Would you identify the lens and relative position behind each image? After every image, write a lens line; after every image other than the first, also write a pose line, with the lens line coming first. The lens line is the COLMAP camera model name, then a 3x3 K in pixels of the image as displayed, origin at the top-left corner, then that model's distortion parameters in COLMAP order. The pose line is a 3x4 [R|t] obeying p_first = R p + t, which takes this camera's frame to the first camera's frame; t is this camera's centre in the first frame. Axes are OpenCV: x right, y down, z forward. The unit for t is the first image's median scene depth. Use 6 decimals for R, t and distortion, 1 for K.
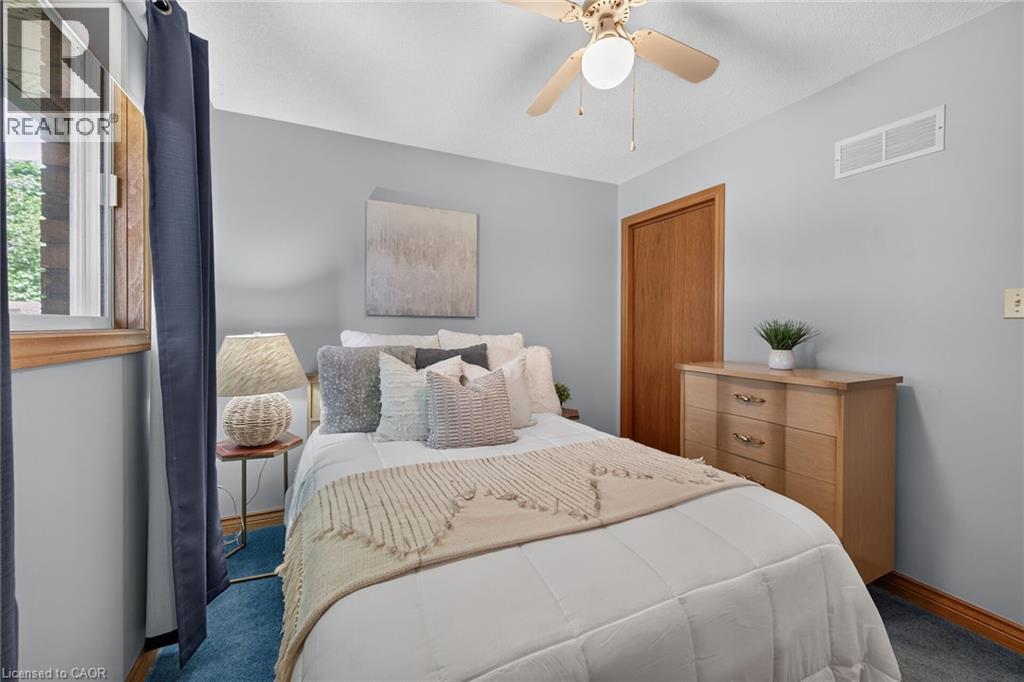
lens RADIAL K [[398.0, 0, 510.2], [0, 398.0, 334.2], [0, 0, 1]] dist [0.001156, 0.000376]
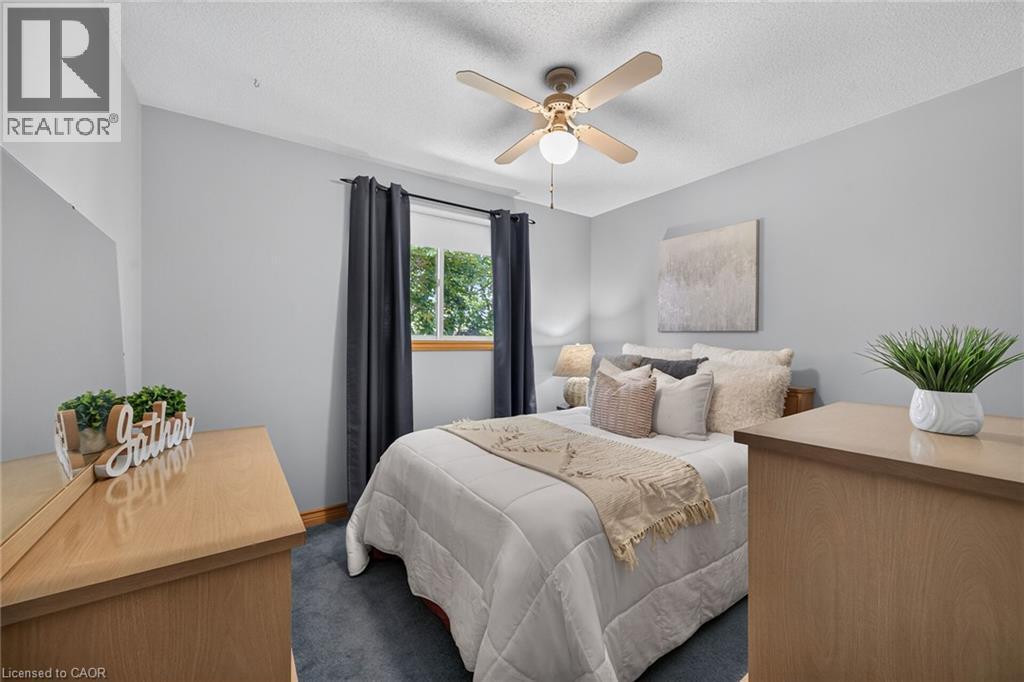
lens RADIAL K [[402.7, 0, 512.0], [0, 402.7, 341.0], [0, 0, 1]] dist [0.001743, 0.000172]
pose [[0.158921, 0.000838, -0.987291, 0.803727], [-0.016700, 0.999859, -0.001839, -0.008303], [0.987150, 0.016780, 0.158912, 0.315708]]
